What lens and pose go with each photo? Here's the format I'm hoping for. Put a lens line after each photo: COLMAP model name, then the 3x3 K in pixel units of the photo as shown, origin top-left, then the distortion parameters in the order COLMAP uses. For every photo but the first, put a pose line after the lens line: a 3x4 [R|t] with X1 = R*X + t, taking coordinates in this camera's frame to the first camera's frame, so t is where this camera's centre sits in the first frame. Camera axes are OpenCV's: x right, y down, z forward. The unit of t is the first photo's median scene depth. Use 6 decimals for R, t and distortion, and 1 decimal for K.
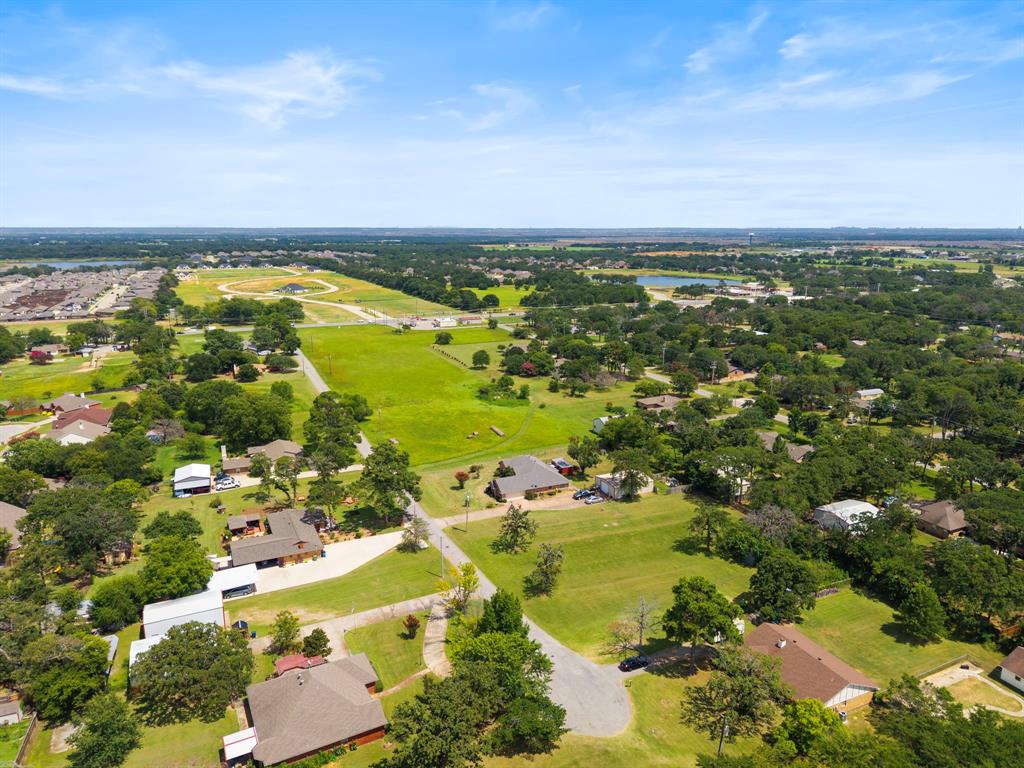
lens RADIAL K [[680.4, 0, 512.0], [0, 680.4, 384.0], [0, 0, 1]] dist [0.048993, -0.060607]
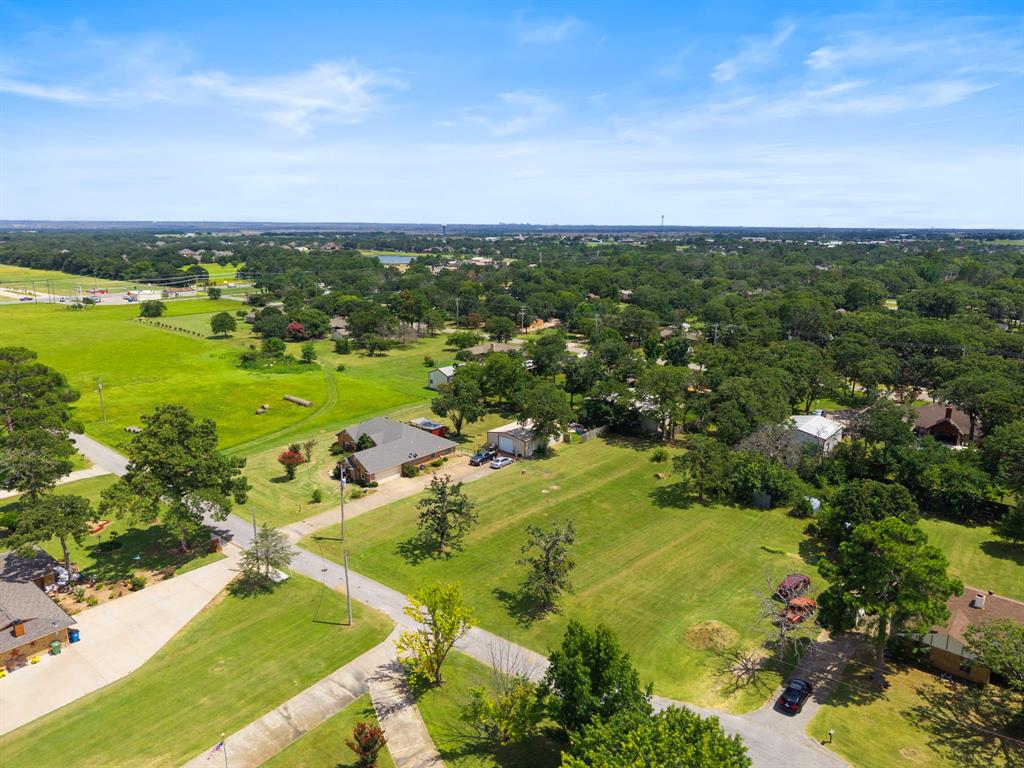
lens RADIAL K [[680.4, 0, 512.0], [0, 680.4, 384.0], [0, 0, 1]] dist [0.048993, -0.060607]
pose [[0.904867, -0.092007, 0.415632, -0.101382], [0.089736, 0.995651, 0.025040, 0.049119], [-0.416128, 0.014639, 0.909188, 0.240822]]
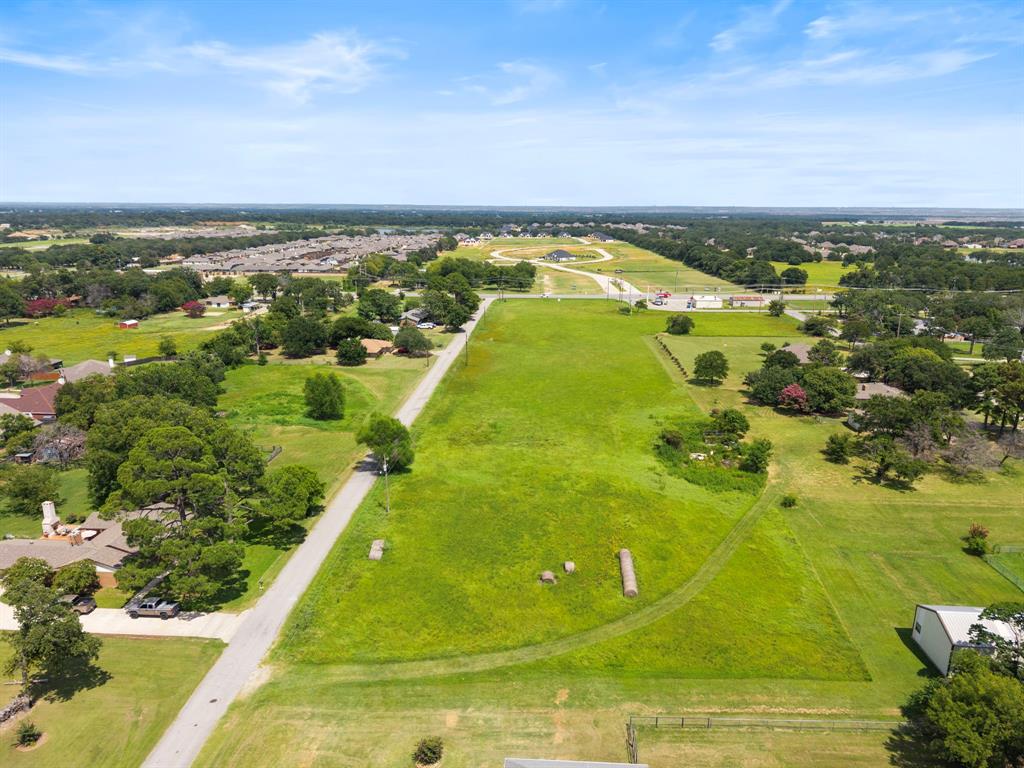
lens RADIAL K [[680.4, 0, 512.0], [0, 680.4, 384.0], [0, 0, 1]] dist [0.048993, -0.060607]
pose [[0.893004, 0.119369, -0.433929, 0.068510], [-0.106964, 0.992850, 0.052996, -0.045439], [0.437153, -0.000910, 0.899387, 0.552794]]
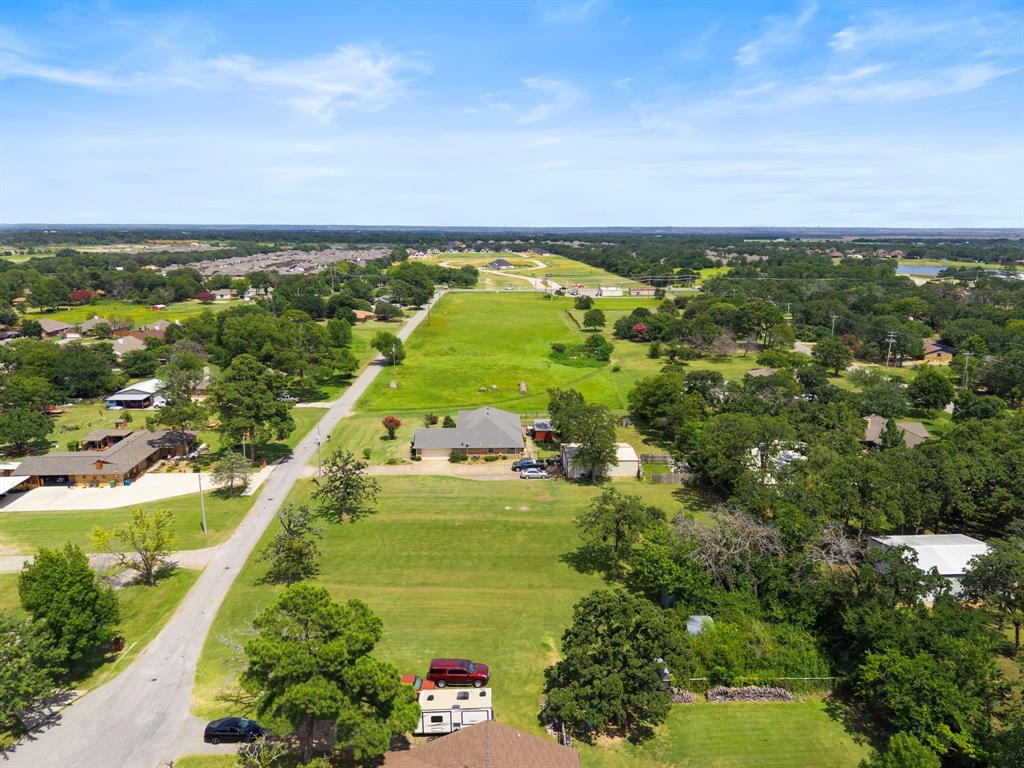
lens RADIAL K [[680.4, 0, 512.0], [0, 680.4, 384.0], [0, 0, 1]] dist [0.048993, -0.060607]
pose [[0.926028, 0.090024, -0.366562, 0.225133], [-0.090081, 0.995790, 0.016989, 0.047999], [0.366548, 0.017287, 0.930238, 0.242675]]
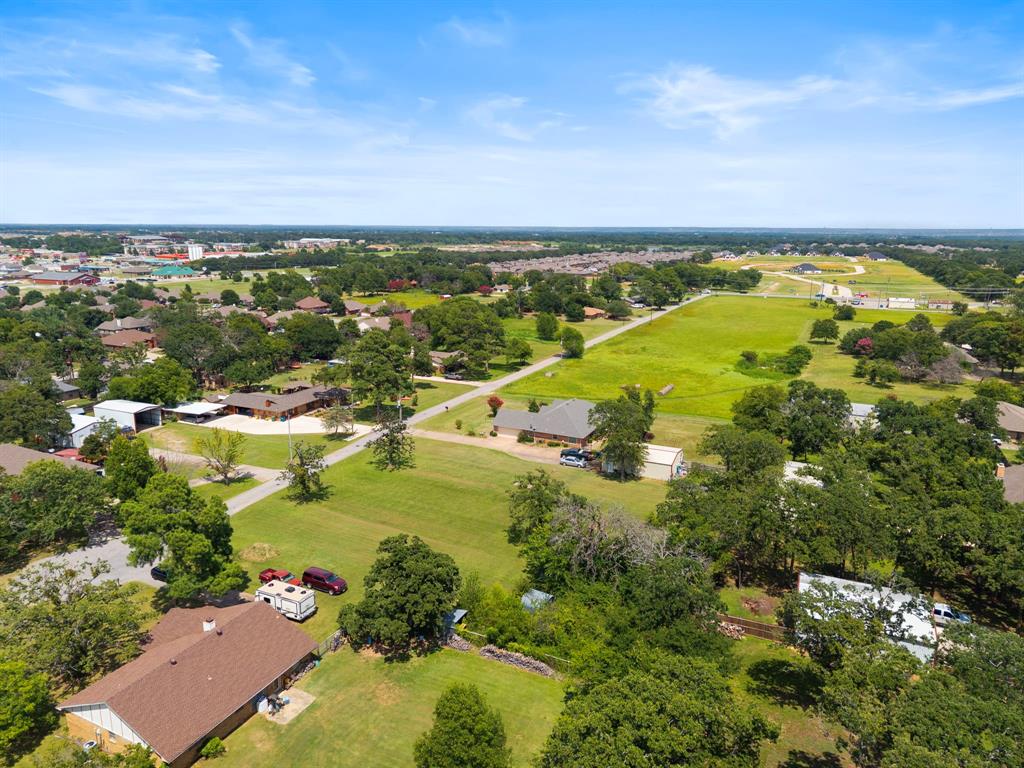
lens RADIAL K [[680.4, 0, 512.0], [0, 680.4, 384.0], [0, 0, 1]] dist [0.048993, -0.060607]
pose [[0.646716, 0.176657, -0.741991, 0.393194], [-0.178324, 0.980867, 0.078104, 0.030883], [0.741592, 0.081804, 0.665845, 0.315543]]
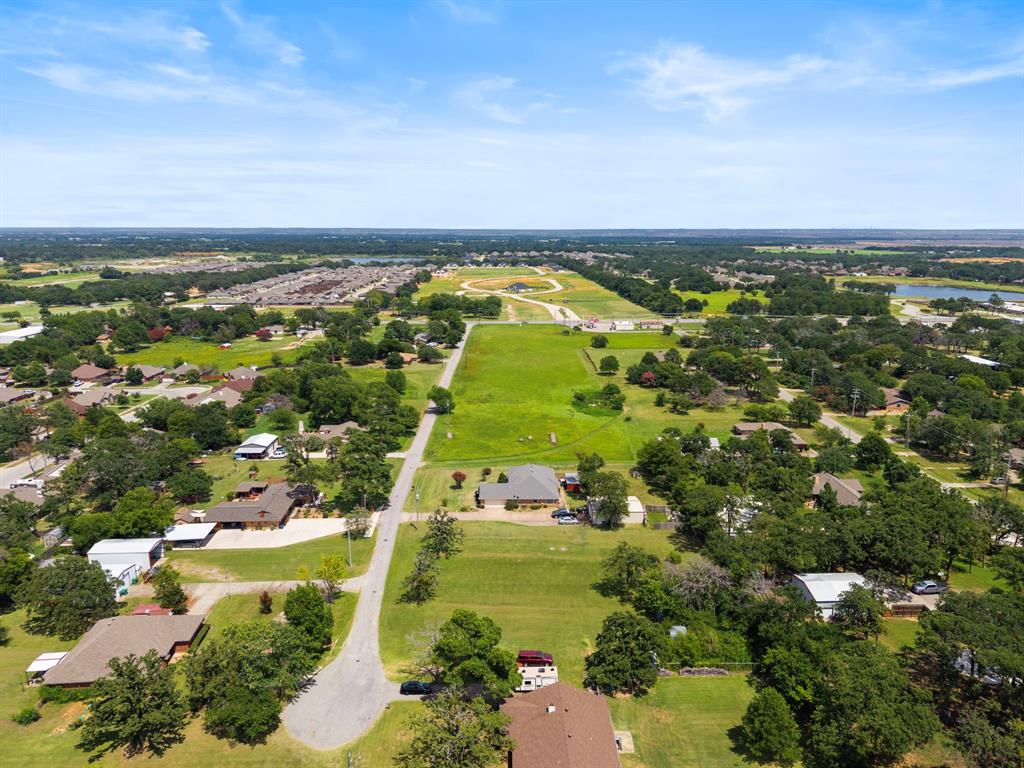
lens RADIAL K [[680.4, 0, 512.0], [0, 680.4, 384.0], [0, 0, 1]] dist [0.048993, -0.060607]
pose [[0.919028, 0.090199, -0.383735, 0.260134], [-0.090819, 0.995730, 0.016544, -0.016779], [0.383589, 0.019646, 0.923295, 0.068542]]
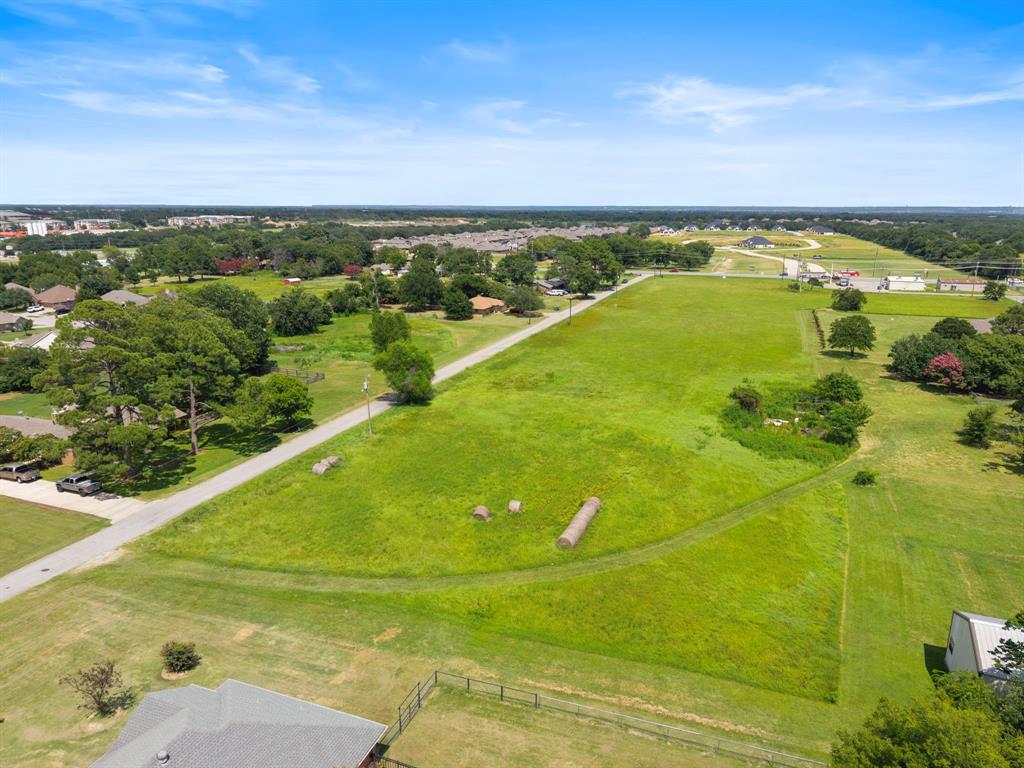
lens RADIAL K [[680.4, 0, 512.0], [0, 680.4, 384.0], [0, 0, 1]] dist [0.048993, -0.060607]
pose [[0.713345, 0.180140, -0.677266, 0.138259], [-0.161661, 0.982633, 0.091088, -0.012969], [0.681912, 0.044510, 0.730078, 0.670706]]
